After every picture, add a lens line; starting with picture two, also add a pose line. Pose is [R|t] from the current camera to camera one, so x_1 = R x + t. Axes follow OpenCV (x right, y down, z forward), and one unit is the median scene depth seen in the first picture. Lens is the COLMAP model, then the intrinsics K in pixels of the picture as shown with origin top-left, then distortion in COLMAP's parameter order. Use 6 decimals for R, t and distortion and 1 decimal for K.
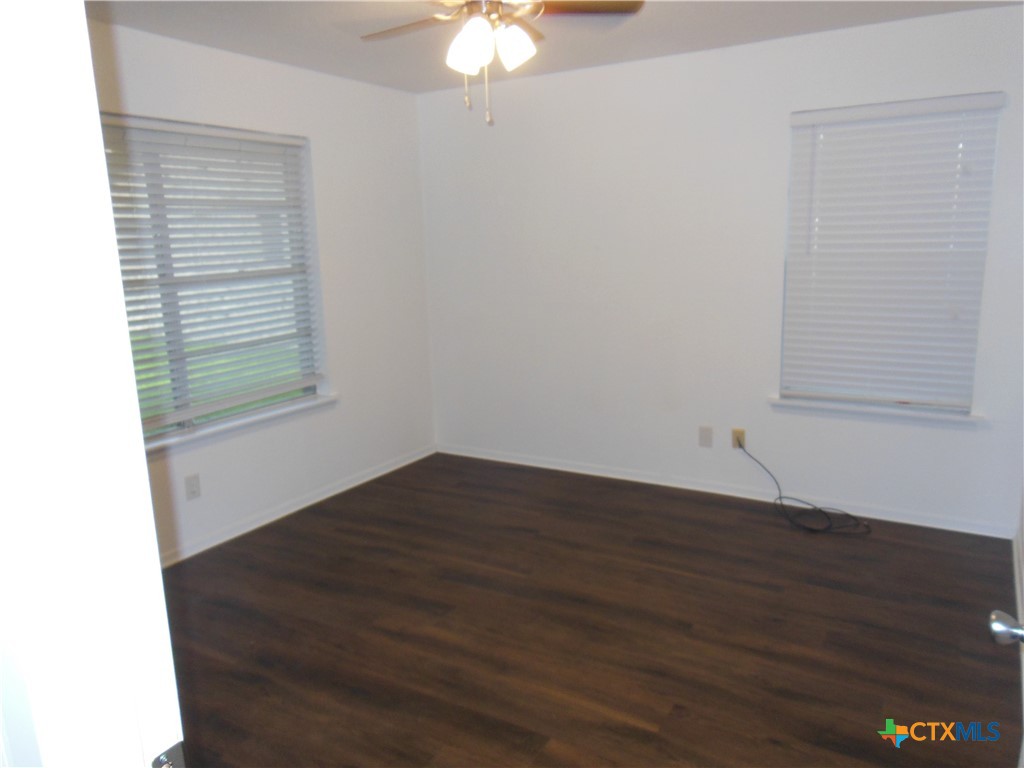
lens RADIAL K [[741.7, 0, 510.8], [0, 741.7, 382.7], [0, 0, 1]] dist [-0.003325, -0.000455]
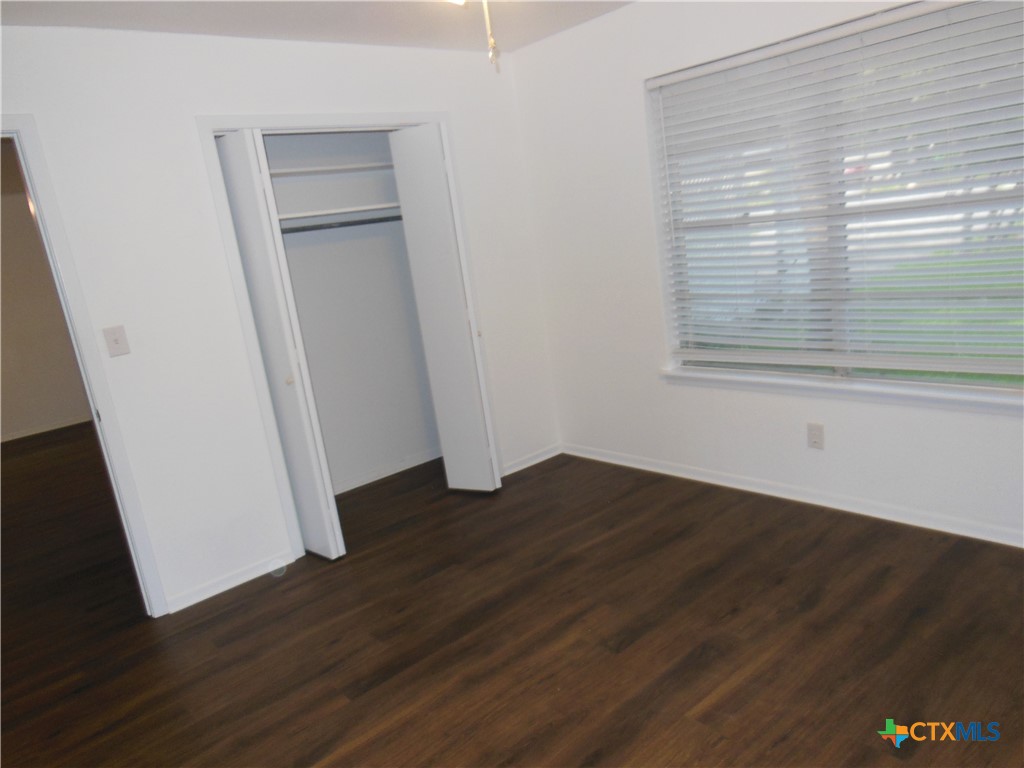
lens RADIAL K [[741.7, 0, 510.8], [0, 741.7, 382.7], [0, 0, 1]] dist [-0.003325, -0.000455]
pose [[-0.262567, 0.284959, -0.921877, 0.646275], [-0.057865, 0.949029, 0.309833, -0.240330], [0.963177, 0.134696, -0.232695, 1.051983]]
